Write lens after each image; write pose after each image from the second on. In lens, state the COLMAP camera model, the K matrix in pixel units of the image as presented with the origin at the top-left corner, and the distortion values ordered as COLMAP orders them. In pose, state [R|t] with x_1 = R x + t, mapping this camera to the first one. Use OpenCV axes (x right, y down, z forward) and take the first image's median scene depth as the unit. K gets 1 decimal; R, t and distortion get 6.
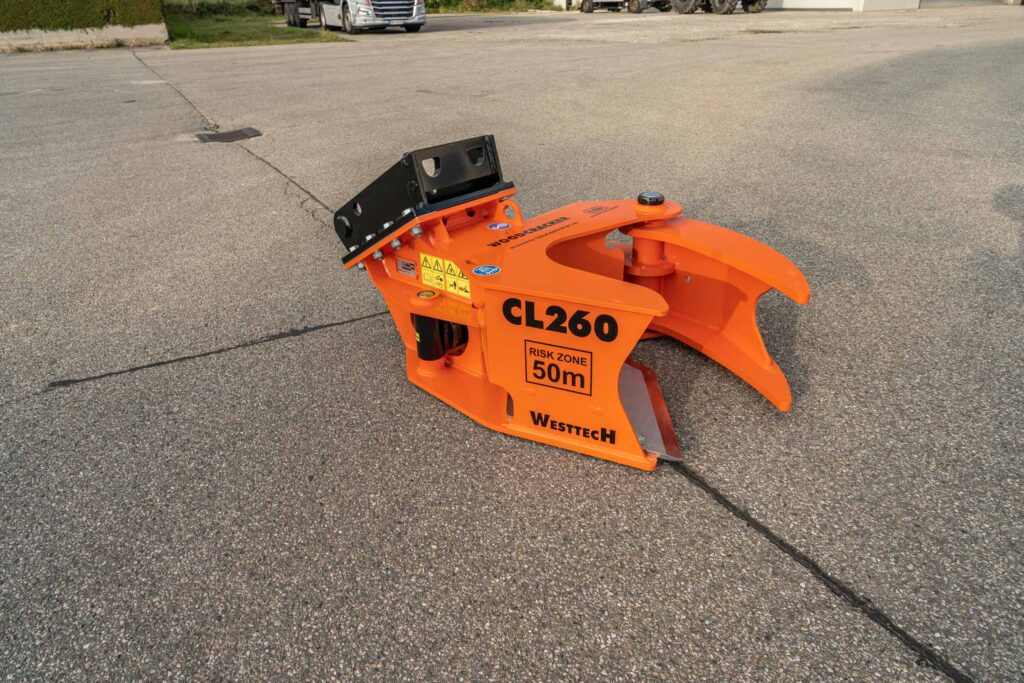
lens RADIAL K [[674.8, 0, 507.3], [0, 674.8, 338.4], [0, 0, 1]] dist [-0.000615, 0.003310]
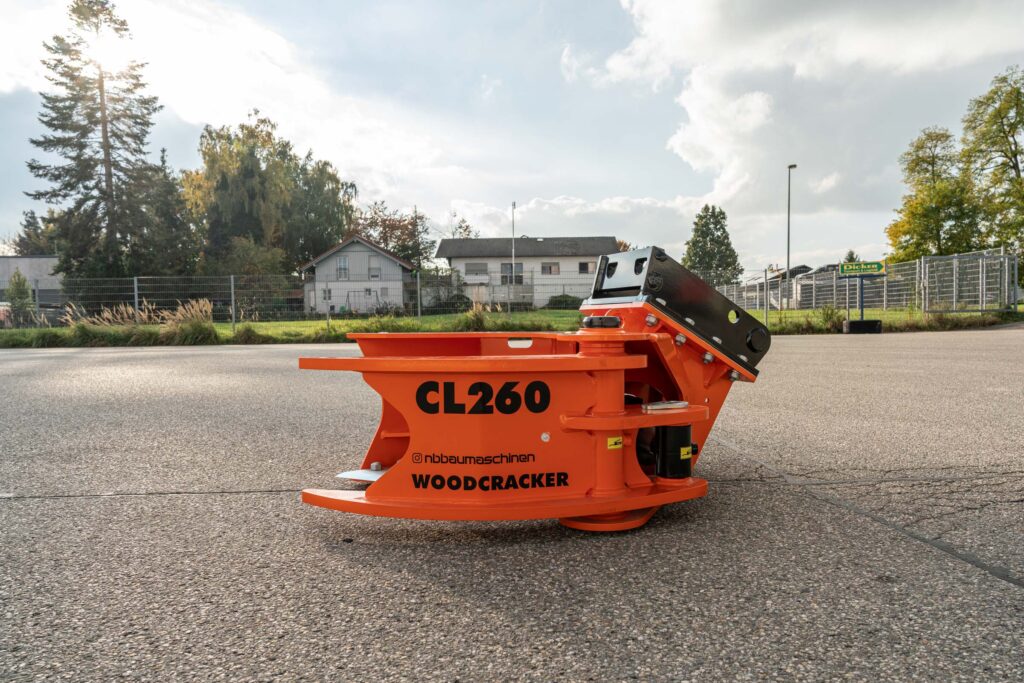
lens RADIAL K [[732.4, 0, 552.0], [0, 732.4, 371.5], [0, 0, 1]] dist [-0.002987, 0.004496]
pose [[-0.403998, 0.094286, -0.909888, 1.037873], [-0.388198, 0.882994, 0.263863, -0.382423], [0.828304, 0.459817, -0.320127, 1.365717]]
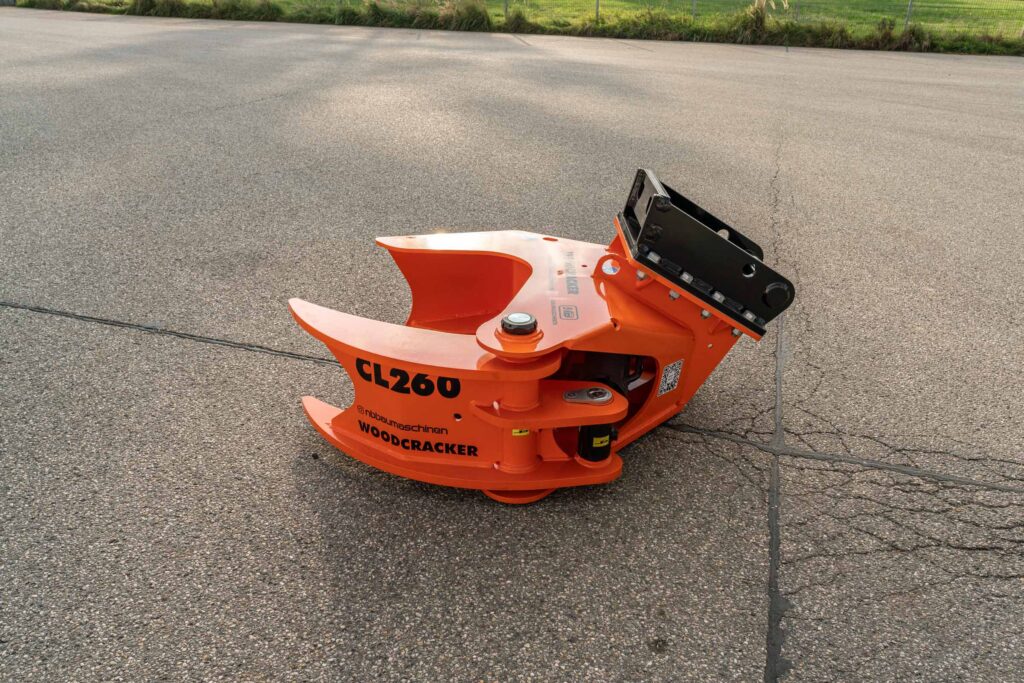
lens RADIAL K [[729.4, 0, 554.8], [0, 729.4, 371.4], [0, 0, 1]] dist [-0.000976, 0.004032]
pose [[-0.719100, 0.332738, -0.610065, 0.760744], [-0.318707, 0.622216, 0.715034, -0.836014], [0.617511, 0.708613, -0.341389, 1.482707]]
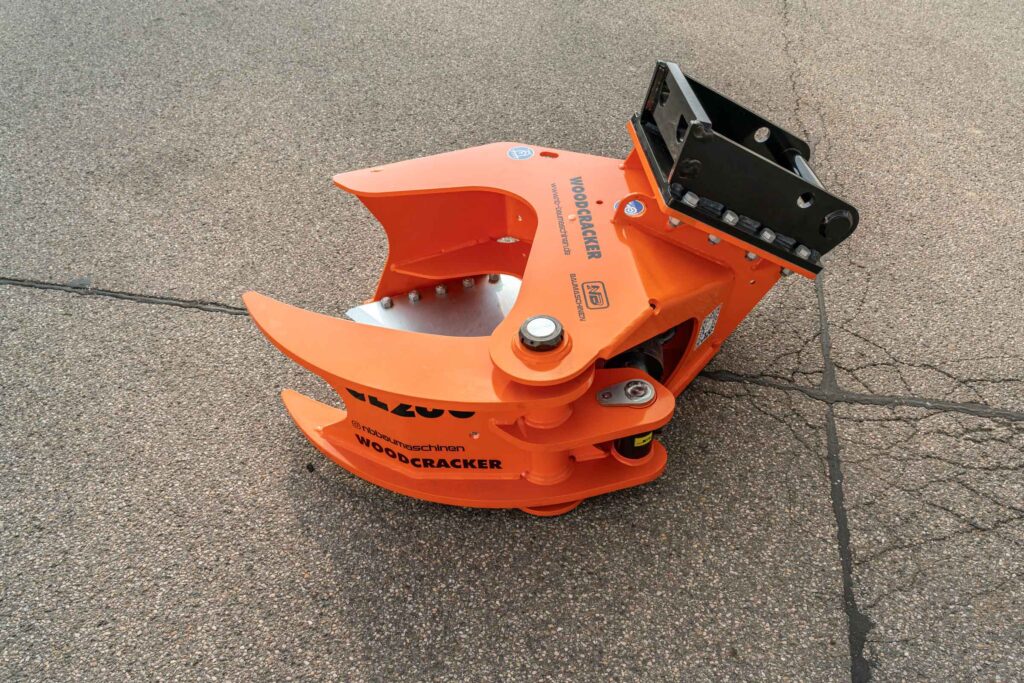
lens RADIAL K [[729.4, 0, 554.8], [0, 729.4, 371.4], [0, 0, 1]] dist [-0.000976, 0.004032]
pose [[-0.658291, 0.559398, -0.503713, 0.603099], [-0.299261, 0.419522, 0.856997, -0.821678], [0.690721, 0.714895, -0.108762, 1.227630]]
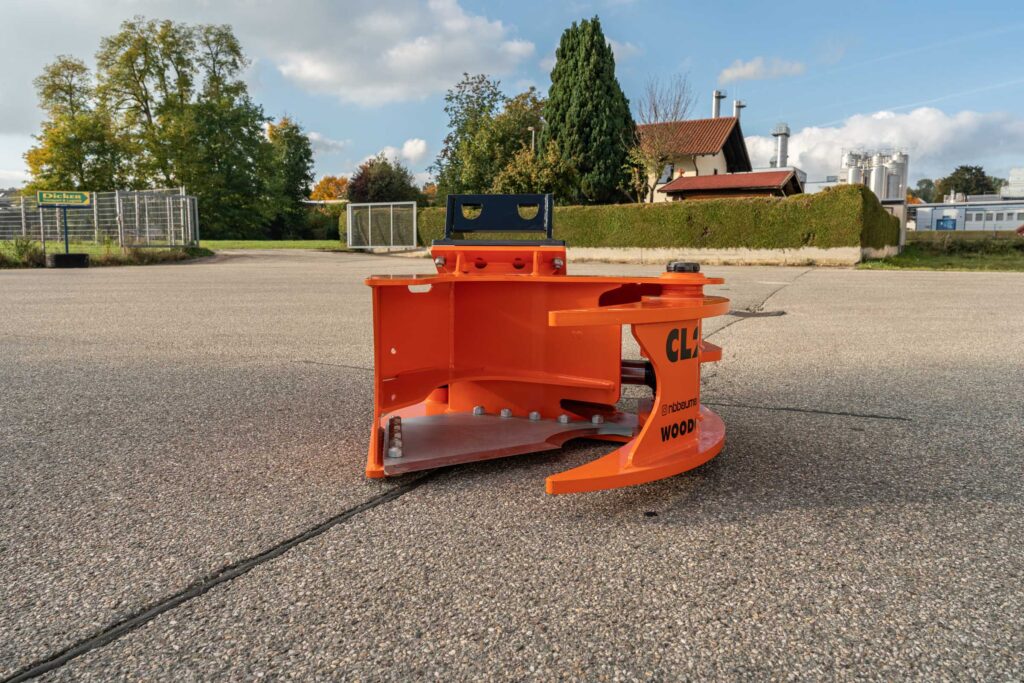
lens RADIAL K [[736.3, 0, 469.1], [0, 736.3, 319.9], [0, 0, 1]] dist [-0.003925, 0.007779]
pose [[0.542173, 0.107183, -0.833403, 0.896346], [-0.394944, 0.907951, -0.140161, 0.077234], [0.741665, 0.405139, 0.534598, 0.420132]]
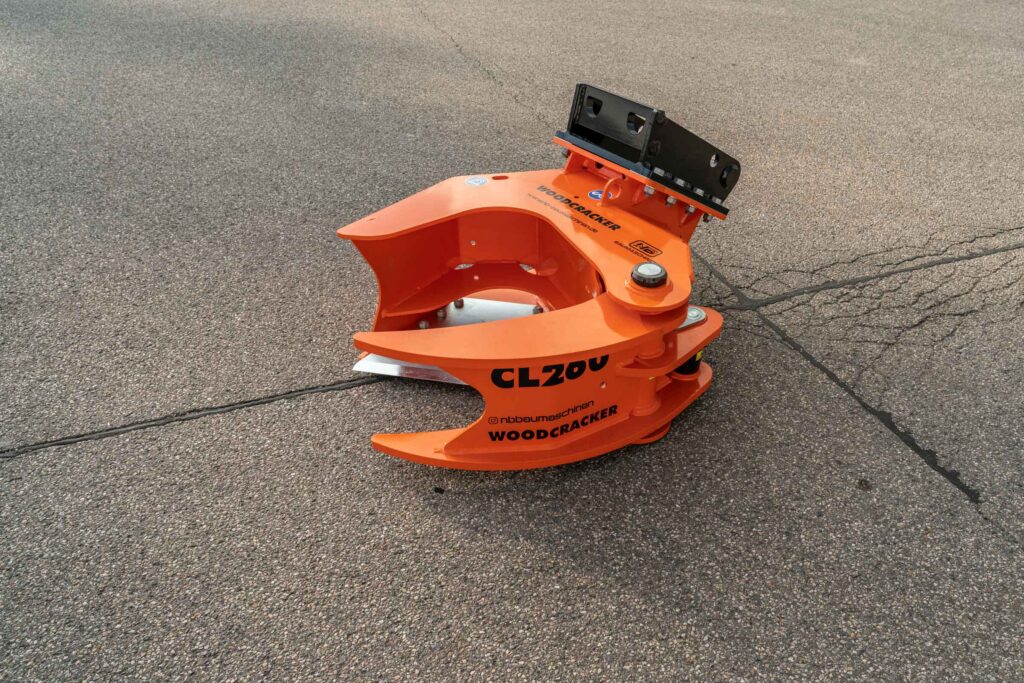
lens RADIAL K [[734.2, 0, 557.3], [0, 734.2, 369.2], [0, 0, 1]] dist [-0.003225, 0.005999]
pose [[-0.141913, 0.623593, -0.768761, 1.008959], [-0.454334, 0.648953, 0.610279, -0.649366], [0.879455, 0.435880, 0.191224, 0.897287]]
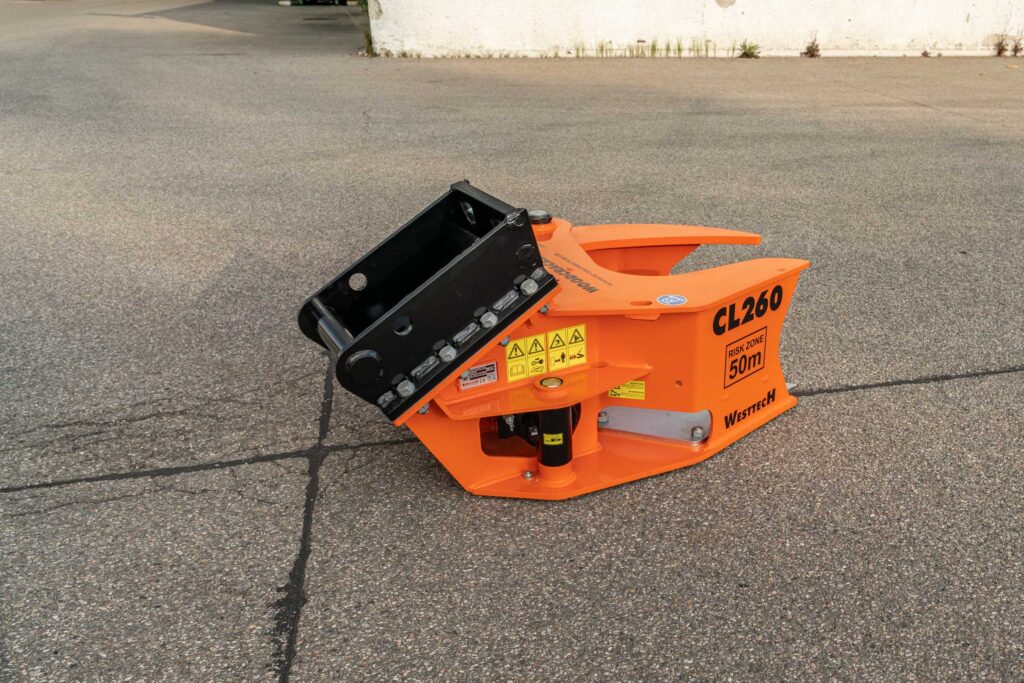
lens RADIAL K [[859.5, 0, 644.7], [0, 859.5, 375.0], [0, 0, 1]] dist [-0.000447, 0.001078]
pose [[0.259336, -0.378605, 0.888484, -0.991262], [0.412430, 0.875271, 0.252592, -0.285007], [-0.873296, 0.300931, 0.383137, 0.536811]]
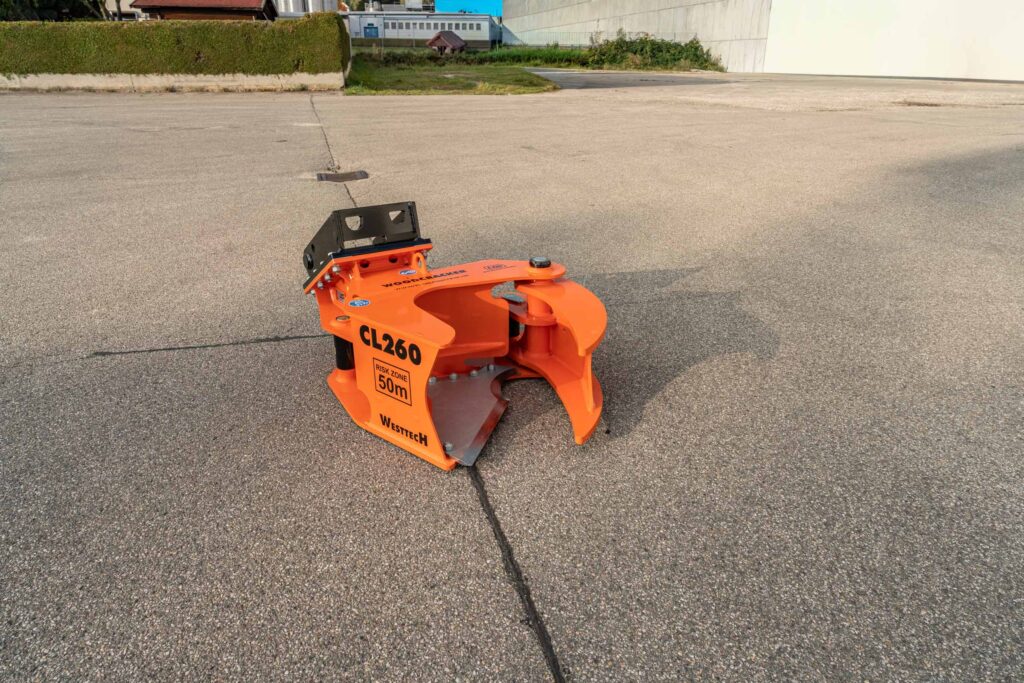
lens RADIAL K [[672.4, 0, 510.2], [0, 672.4, 341.4], [0, 0, 1]] dist [-0.004254, 0.007554]
pose [[0.972617, 0.117893, -0.200293, 0.468239], [-0.129912, 0.990367, -0.047916, -0.001006], [0.192715, 0.072625, 0.978564, -0.205831]]
